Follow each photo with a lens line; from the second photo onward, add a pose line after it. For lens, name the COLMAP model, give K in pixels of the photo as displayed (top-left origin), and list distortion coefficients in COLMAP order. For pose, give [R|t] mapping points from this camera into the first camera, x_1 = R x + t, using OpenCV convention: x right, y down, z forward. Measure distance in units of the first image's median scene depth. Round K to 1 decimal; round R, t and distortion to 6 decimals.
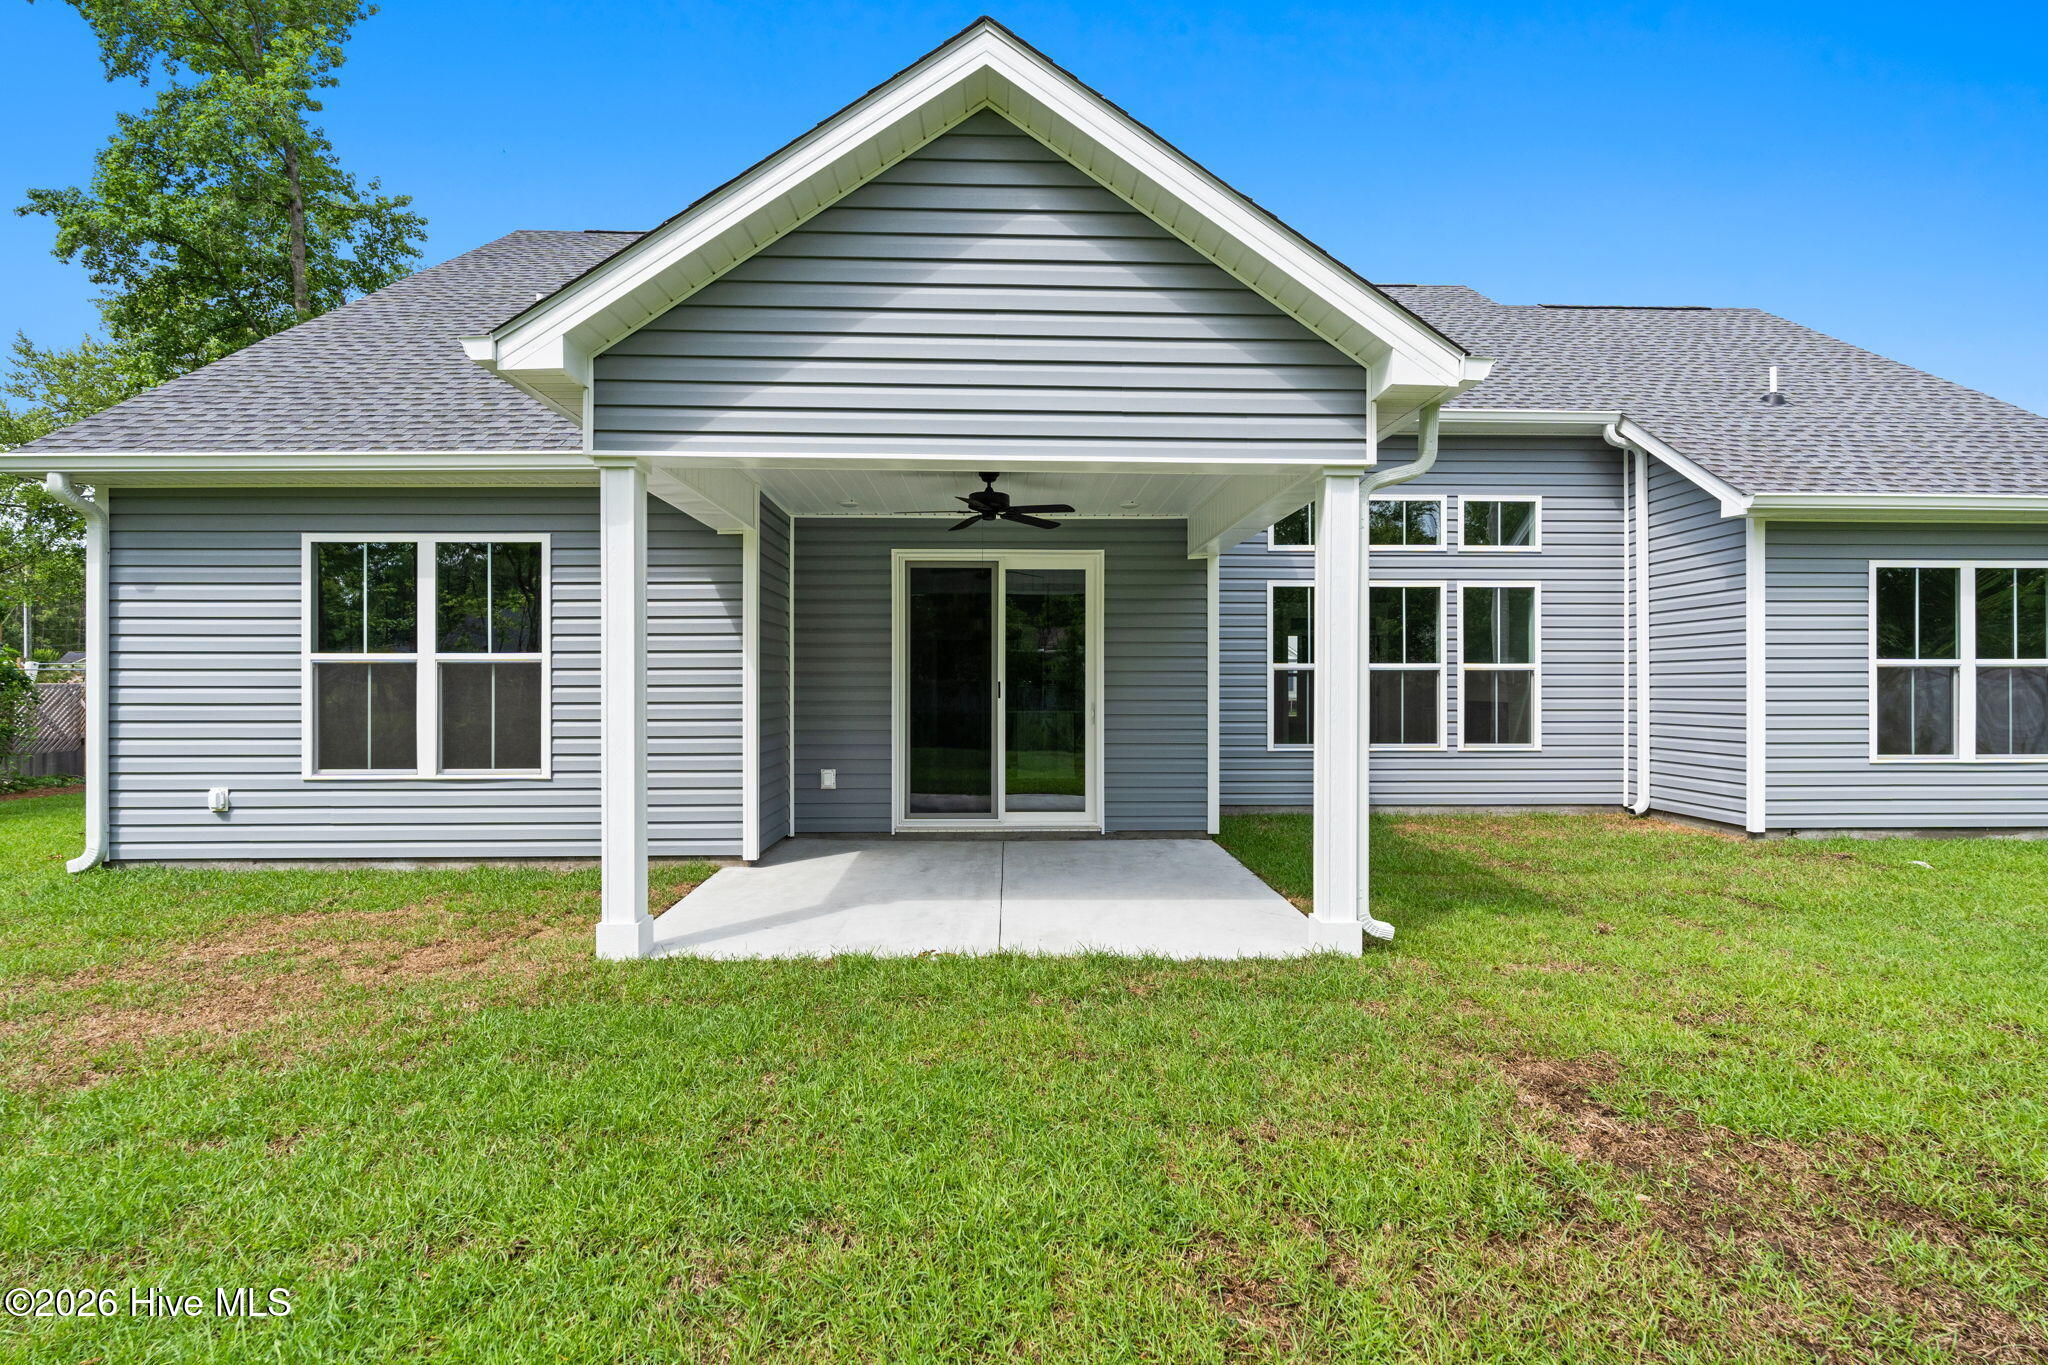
lens RADIAL K [[963.2, 0, 1032.3], [0, 963.2, 680.7], [0, 0, 1]] dist [-0.003617, -0.001189]
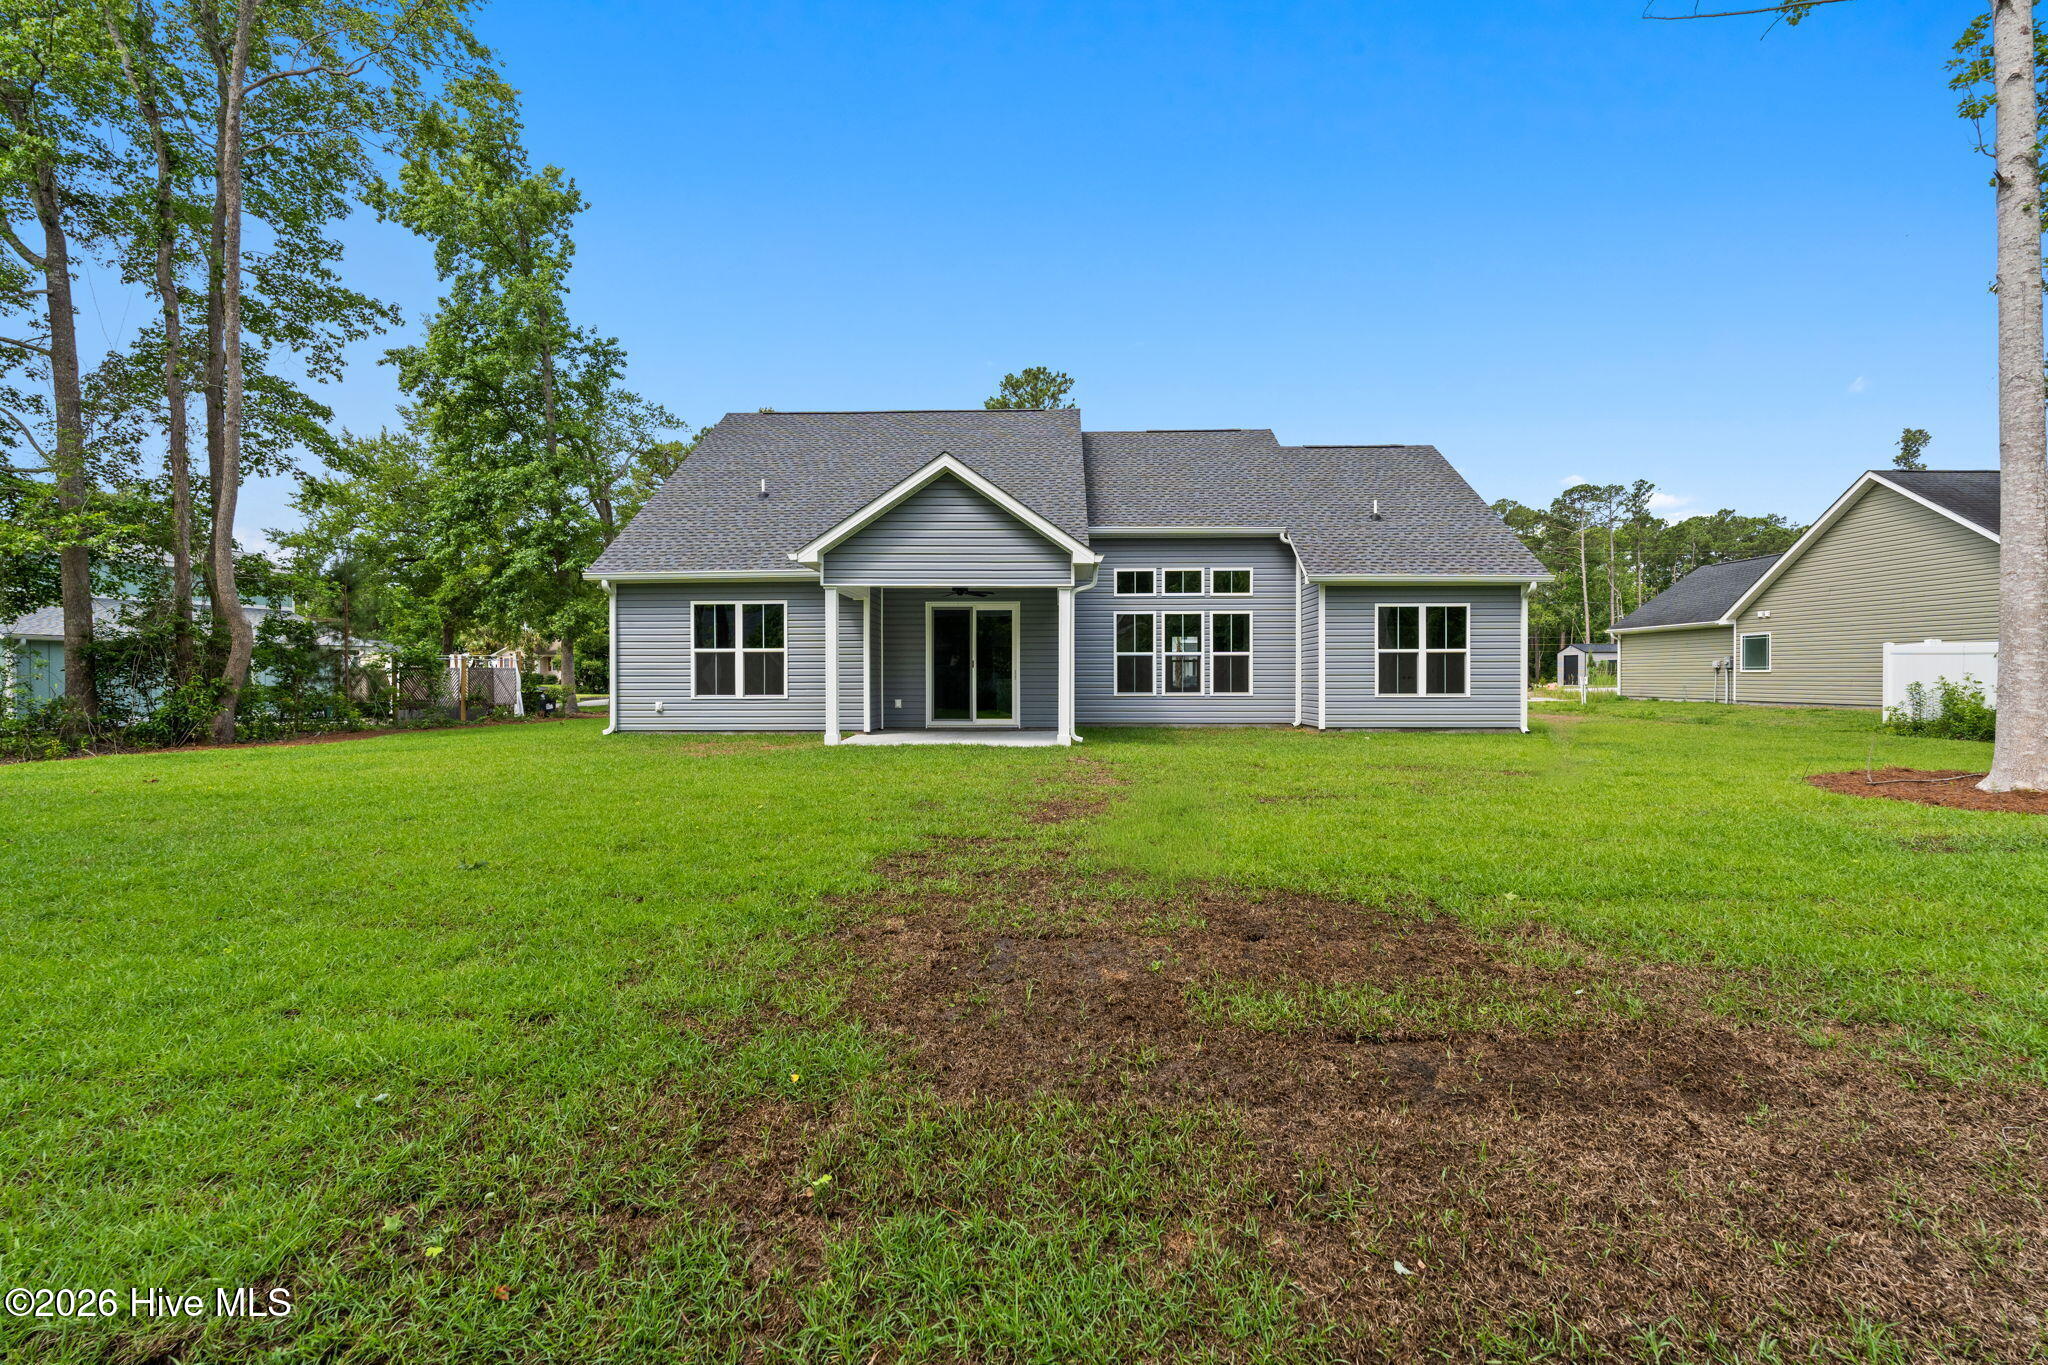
lens RADIAL K [[866.3, 0, 1019.3], [0, 866.3, 676.3], [0, 0, 1]] dist [0.003869, 0.000229]
pose [[0.997347, -0.000658, -0.072797, 0.217903], [0.000880, 0.999995, 0.003018, 0.031721], [0.072795, -0.003074, 0.997342, -0.999401]]
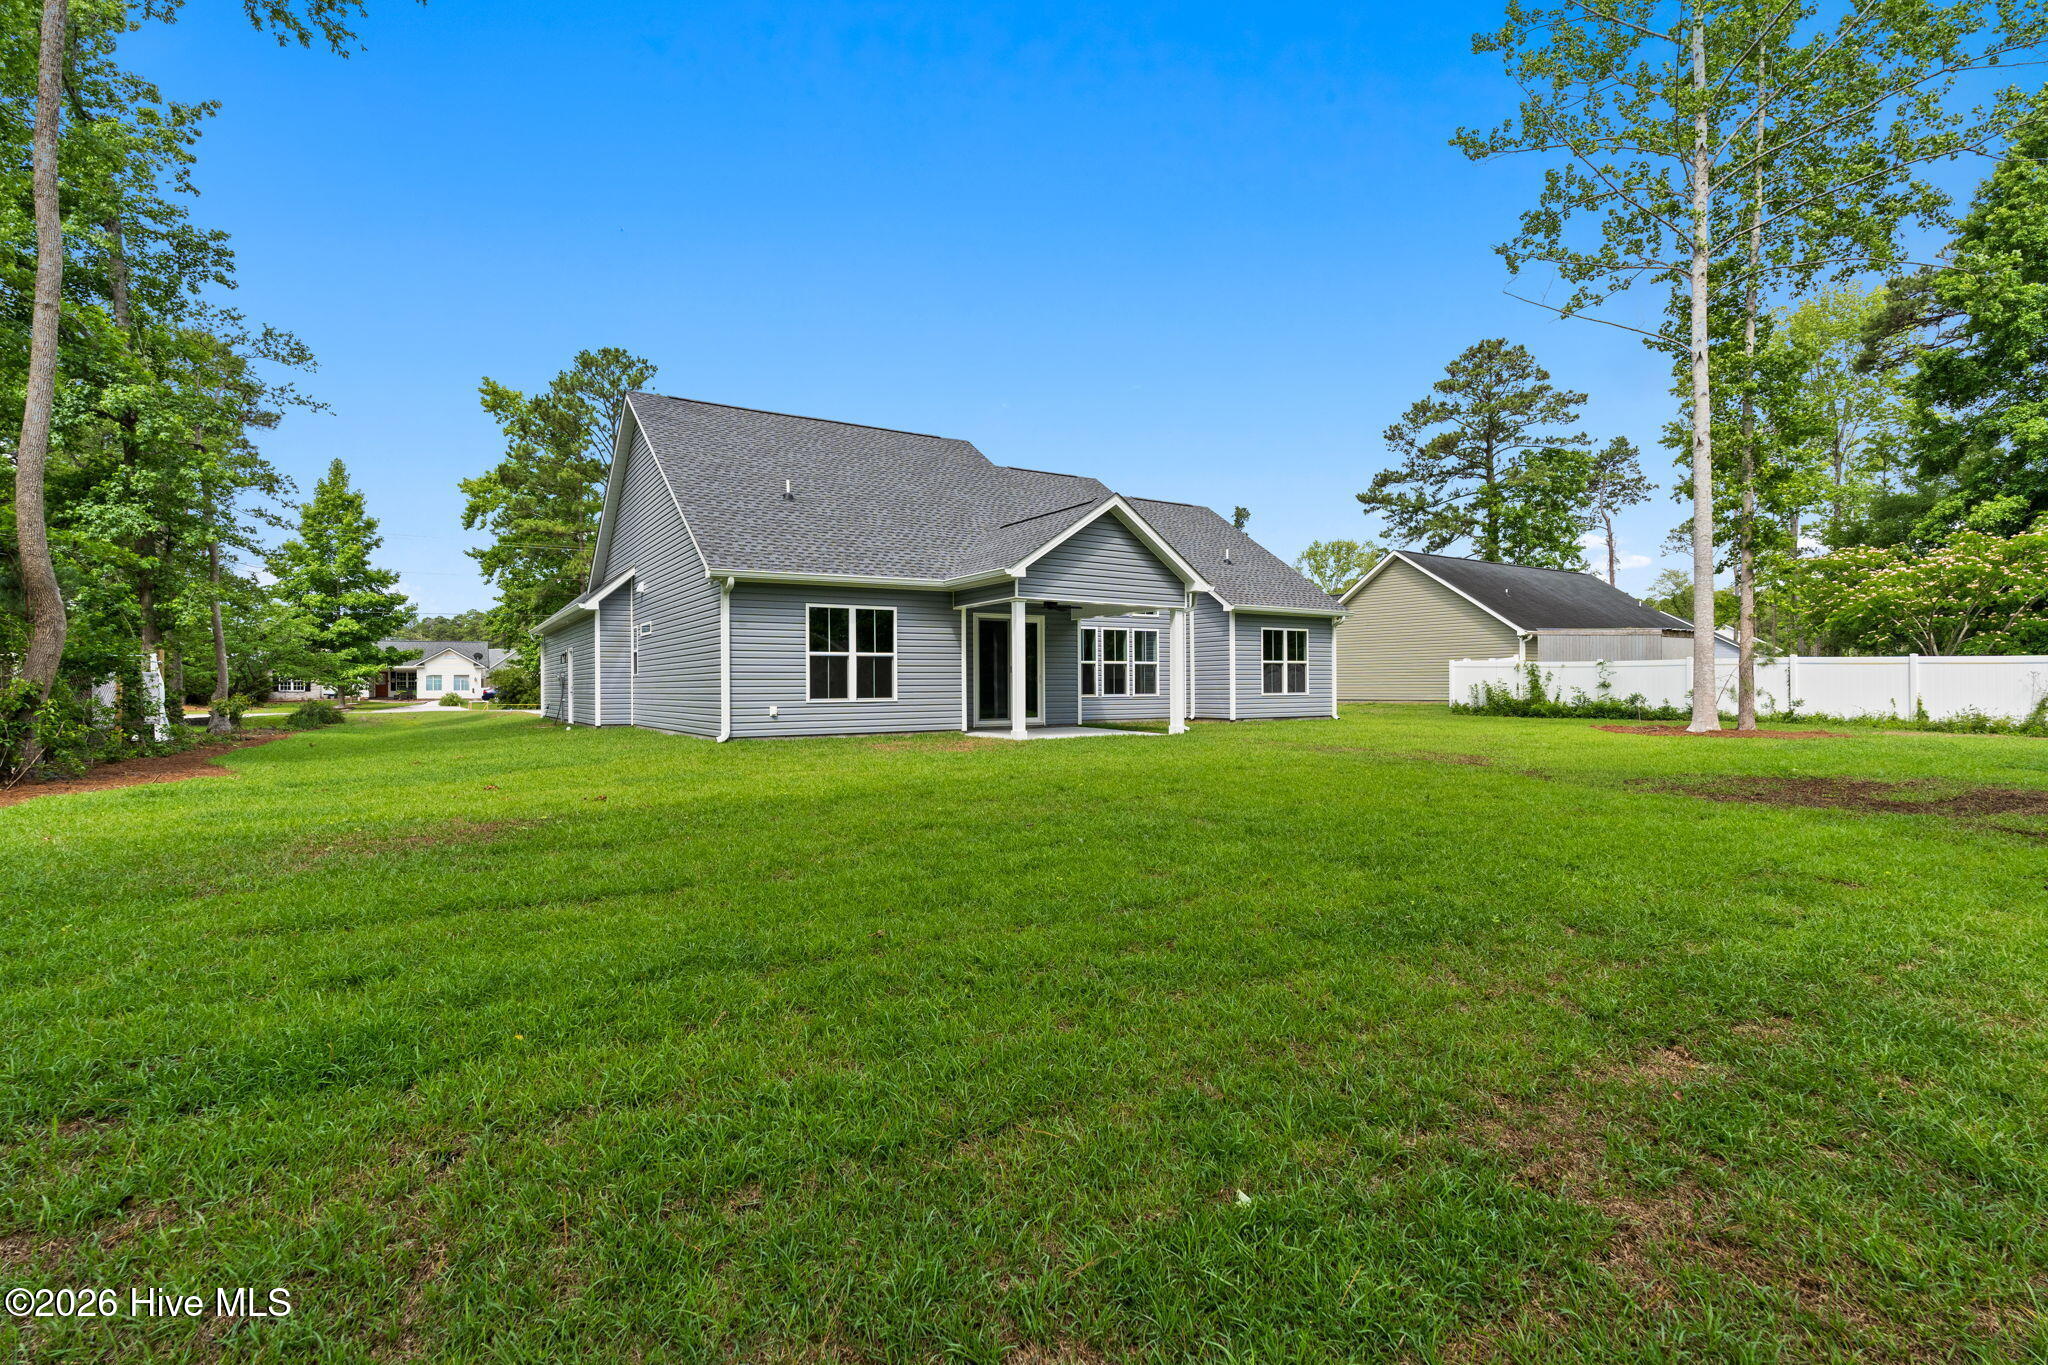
lens RADIAL K [[963.2, 0, 1025.9], [0, 963.2, 676.2], [0, 0, 1]] dist [-0.003617, -0.001189]
pose [[0.854744, 0.002552, 0.519044, -1.302861], [-0.001748, 0.999996, -0.002039, 0.032166], [-0.519048, 0.000835, 0.854745, -1.173030]]
